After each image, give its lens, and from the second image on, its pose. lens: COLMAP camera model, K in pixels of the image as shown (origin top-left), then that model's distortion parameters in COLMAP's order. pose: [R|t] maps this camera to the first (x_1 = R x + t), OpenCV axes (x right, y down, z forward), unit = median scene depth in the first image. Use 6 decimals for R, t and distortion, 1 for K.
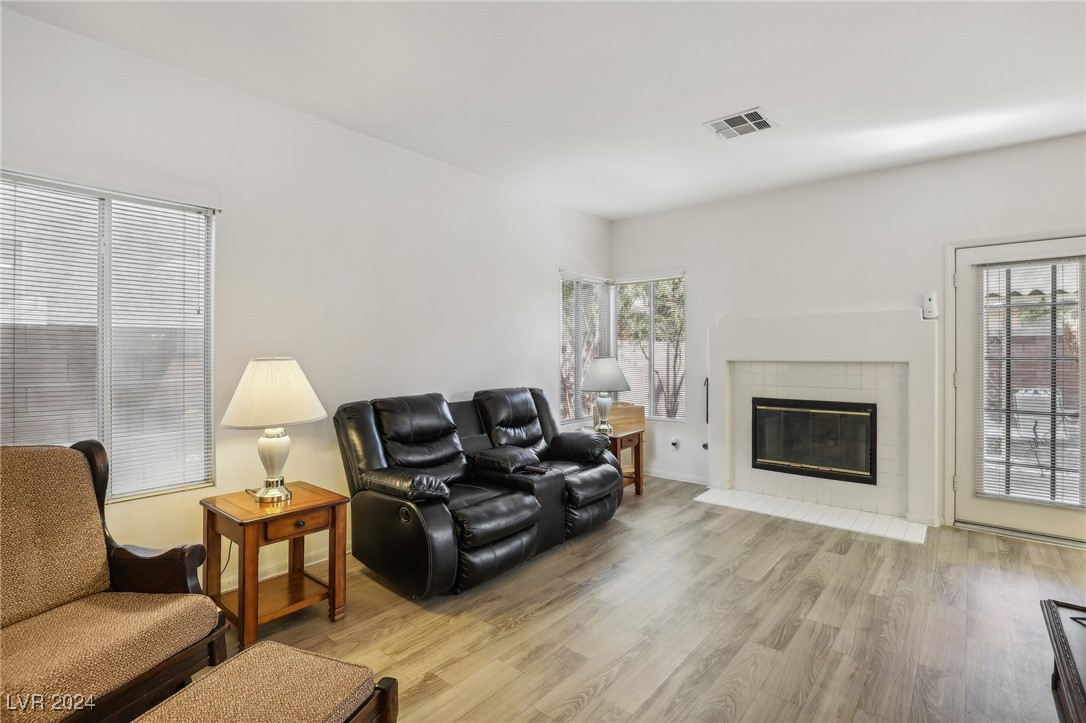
lens RADIAL K [[514.8, 0, 549.5], [0, 514.8, 353.3], [0, 0, 1]] dist [-0.028435, 0.004595]
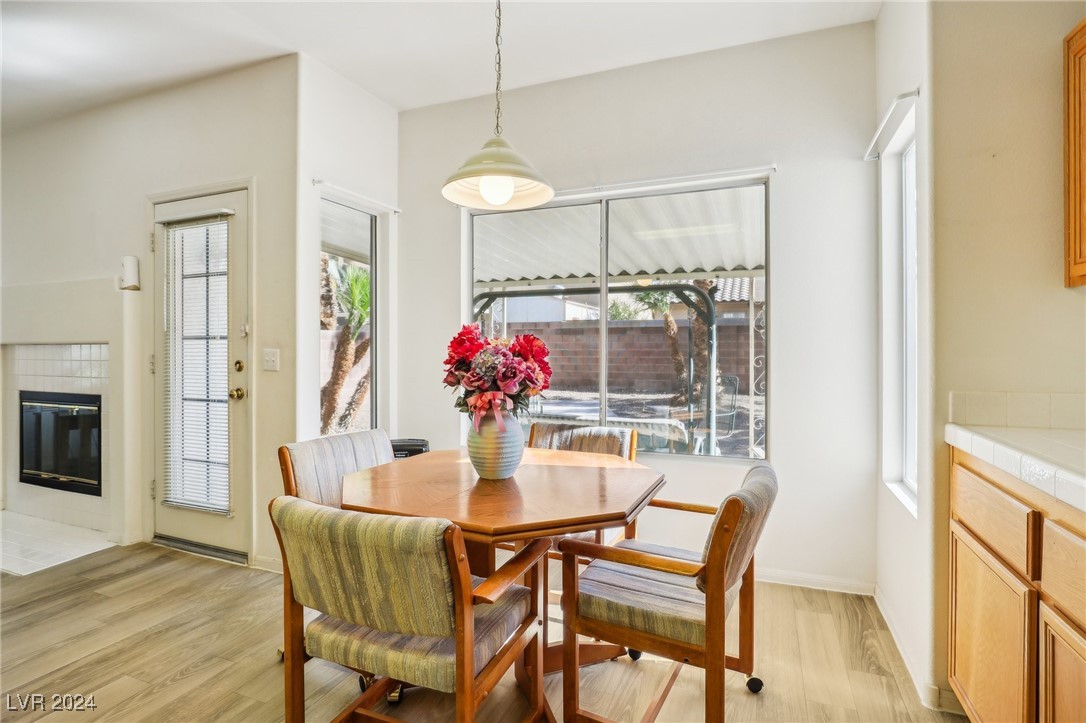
lens RADIAL K [[548.5, 0, 538.8], [0, 548.5, 349.1], [0, 0, 1]] dist [-0.001054, 0.001164]
pose [[0.955290, -0.009769, 0.295508, 1.142612], [0.005968, 0.999888, 0.013761, 0.020894], [-0.295609, -0.011383, 0.955241, -0.031961]]
